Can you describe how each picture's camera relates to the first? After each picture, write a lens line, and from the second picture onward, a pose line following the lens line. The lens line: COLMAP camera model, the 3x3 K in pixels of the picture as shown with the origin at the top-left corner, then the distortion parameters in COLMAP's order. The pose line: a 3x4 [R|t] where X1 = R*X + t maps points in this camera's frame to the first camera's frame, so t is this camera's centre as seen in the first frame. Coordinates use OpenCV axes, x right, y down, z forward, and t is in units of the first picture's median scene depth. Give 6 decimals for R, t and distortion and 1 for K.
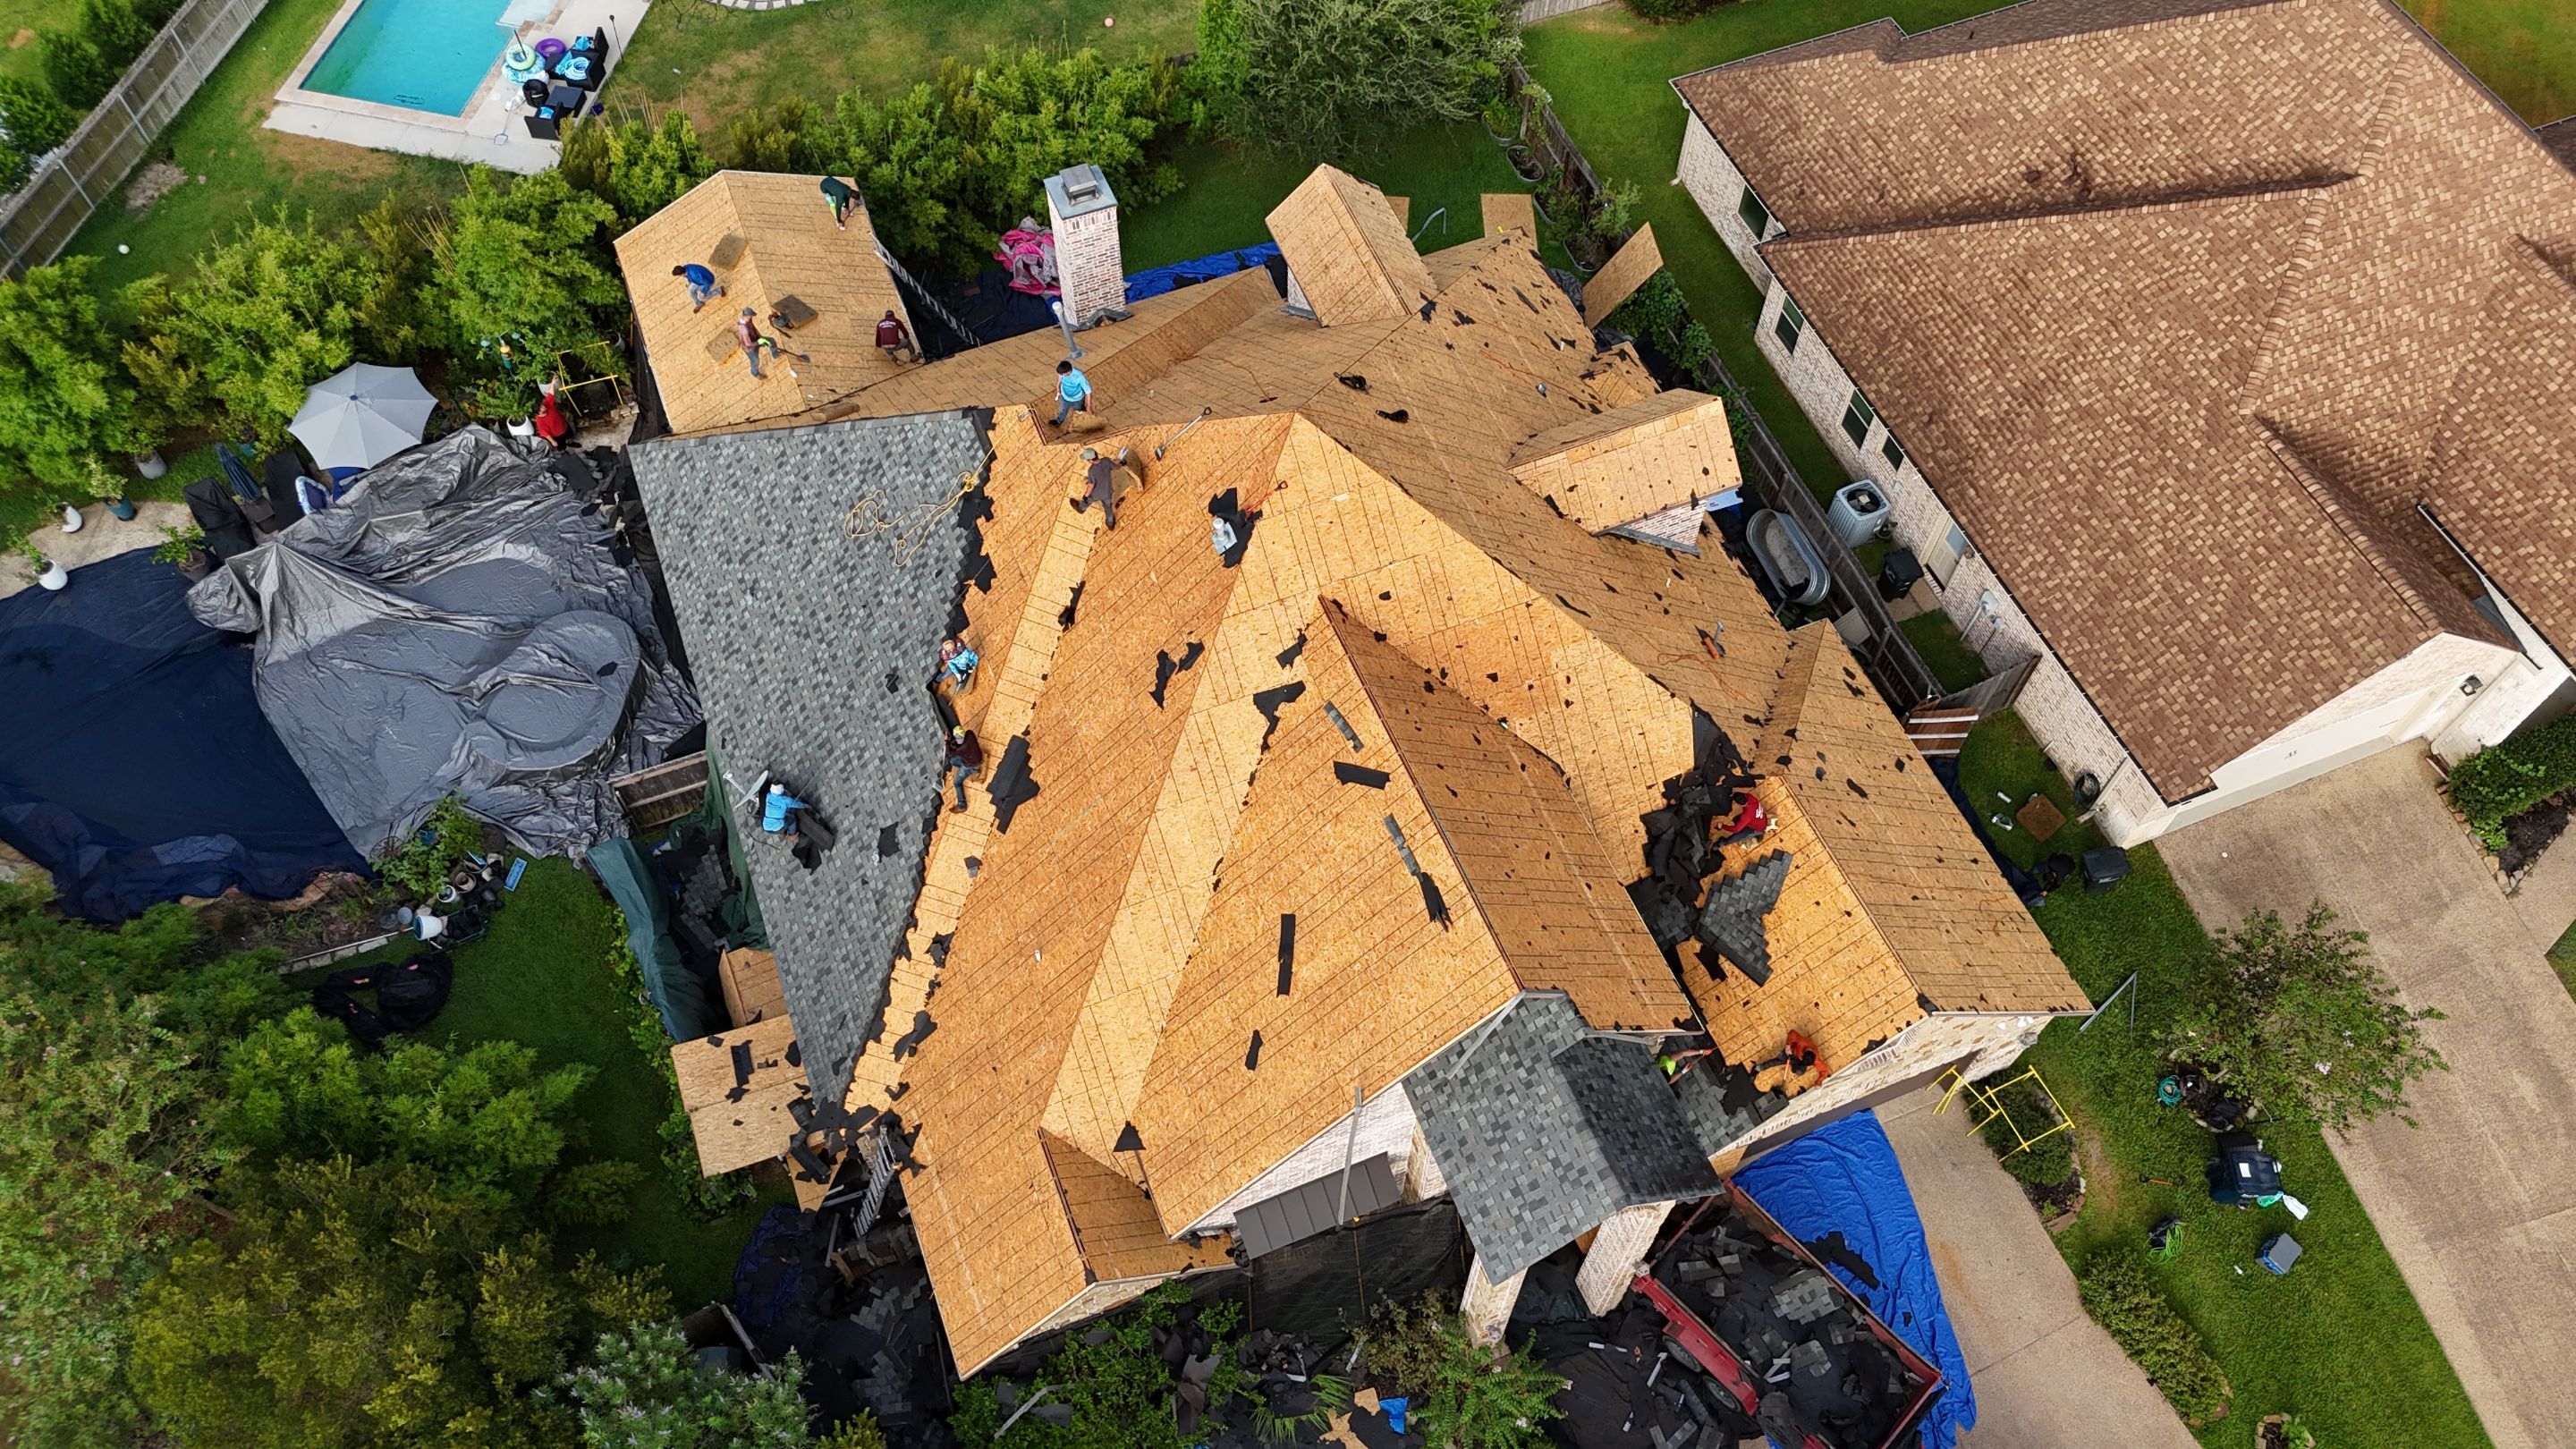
lens RADIAL K [[1903.1, 0, 1297.4], [0, 1903.1, 719.2], [0, 0, 1]] dist [0.069323, -0.069320]
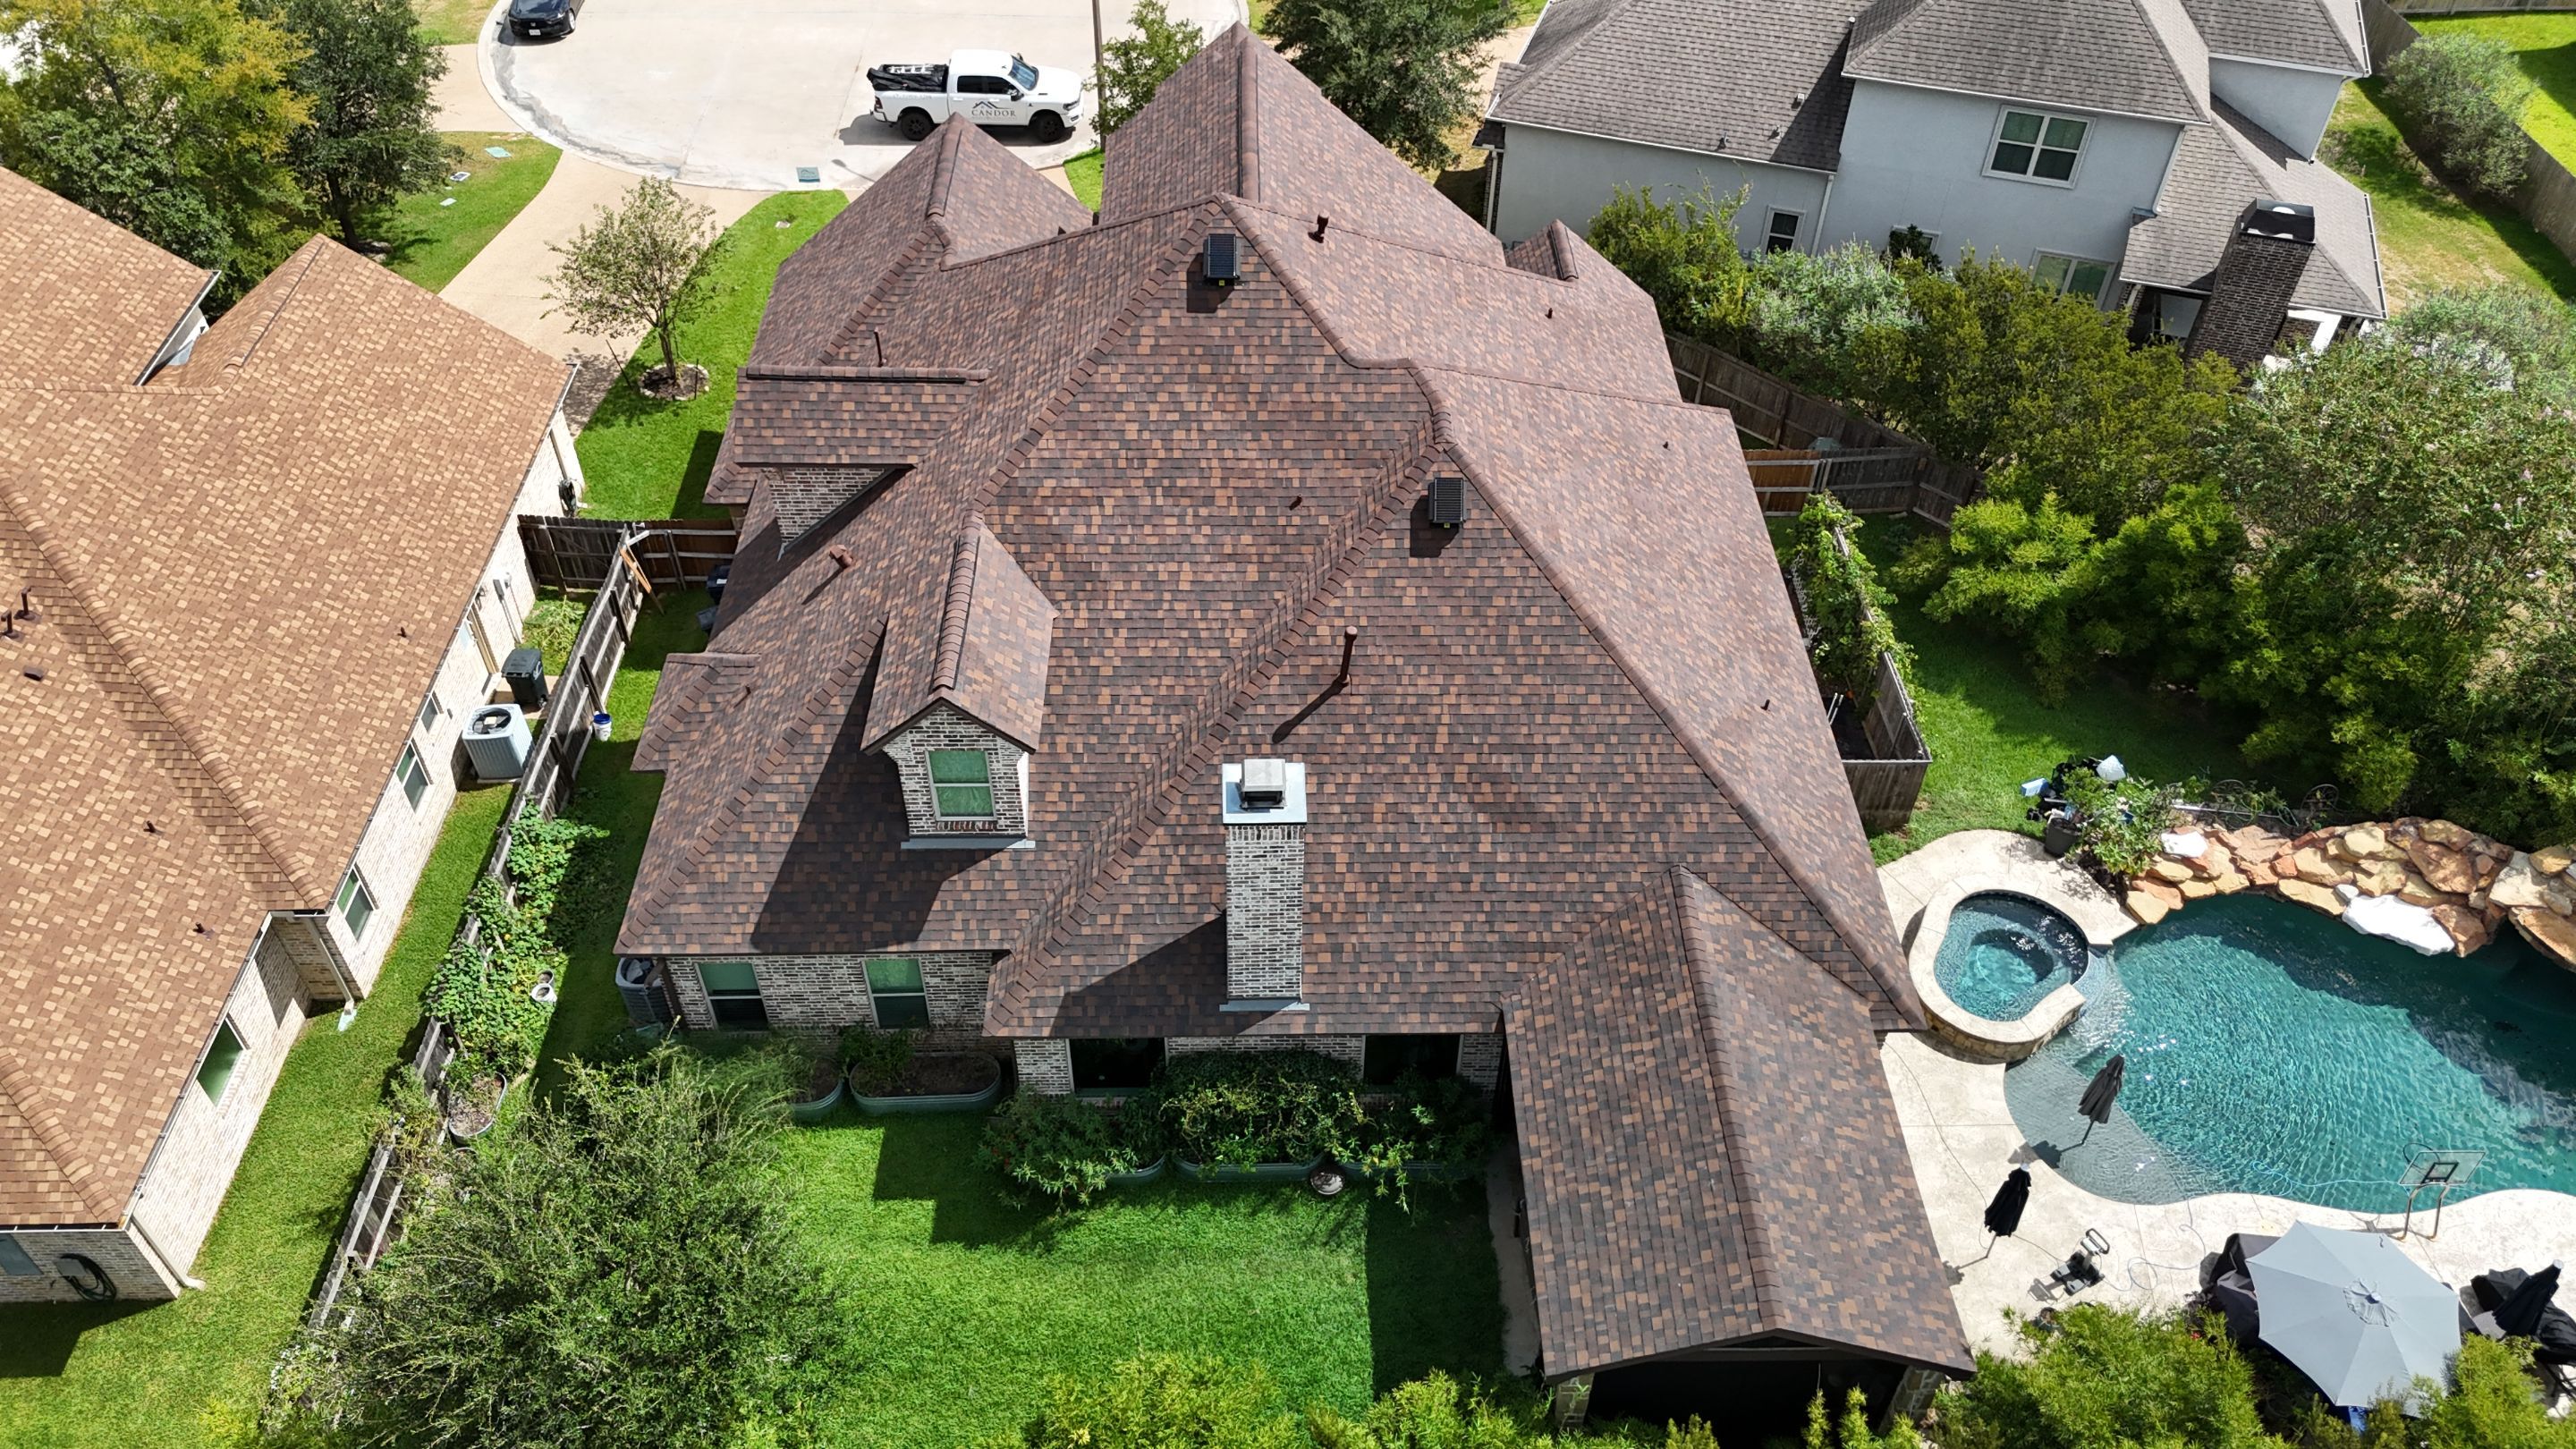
lens RADIAL K [[1893.6, 0, 1299.3], [0, 1893.6, 729.5], [0, 0, 1]] dist [0.076597, -0.077755]
pose [[-0.934392, -0.259528, 0.244043, -0.289858], [0.292855, -0.169514, 0.941011, -0.923063], [-0.202850, 0.950742, 0.234396, 0.812728]]
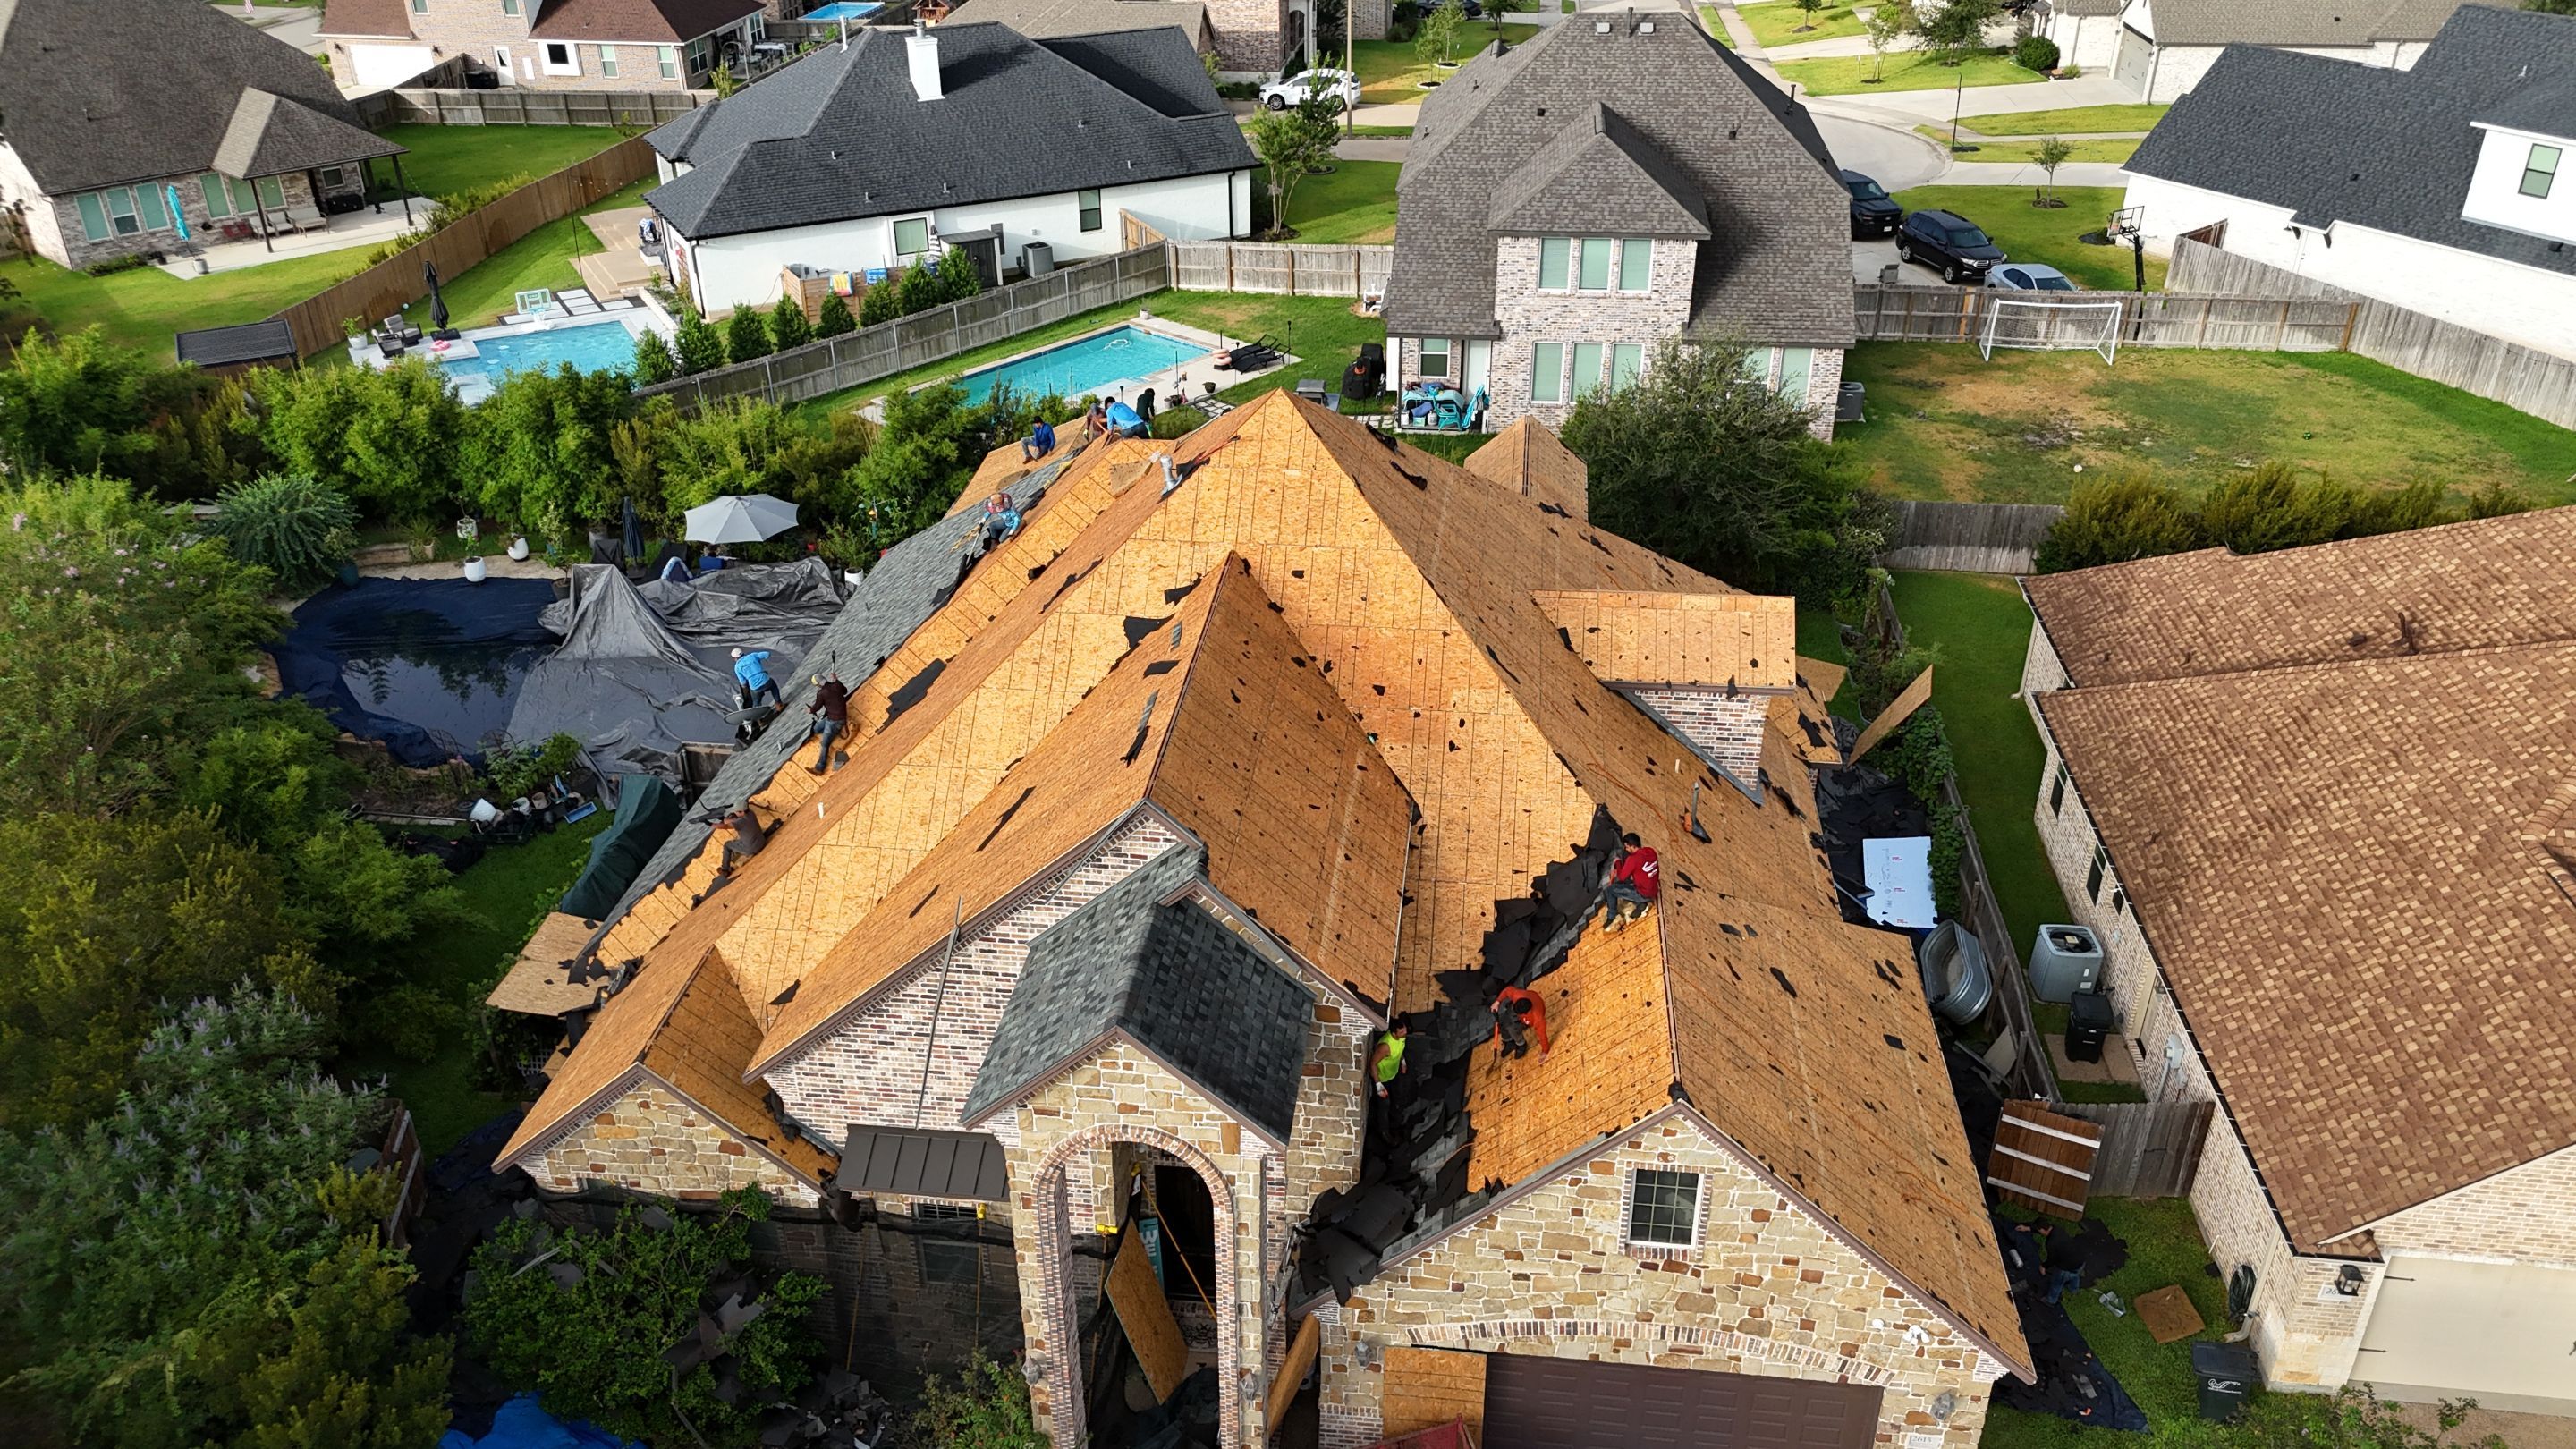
lens RADIAL K [[1903.1, 0, 1290.3], [0, 1903.1, 715.9], [0, 0, 1]] dist [0.069323, -0.069320]
pose [[0.875312, 0.224876, -0.428088, 0.373233], [-0.404927, 0.824770, -0.394701, 0.295958], [0.264315, 0.518831, 0.812990, 0.220481]]
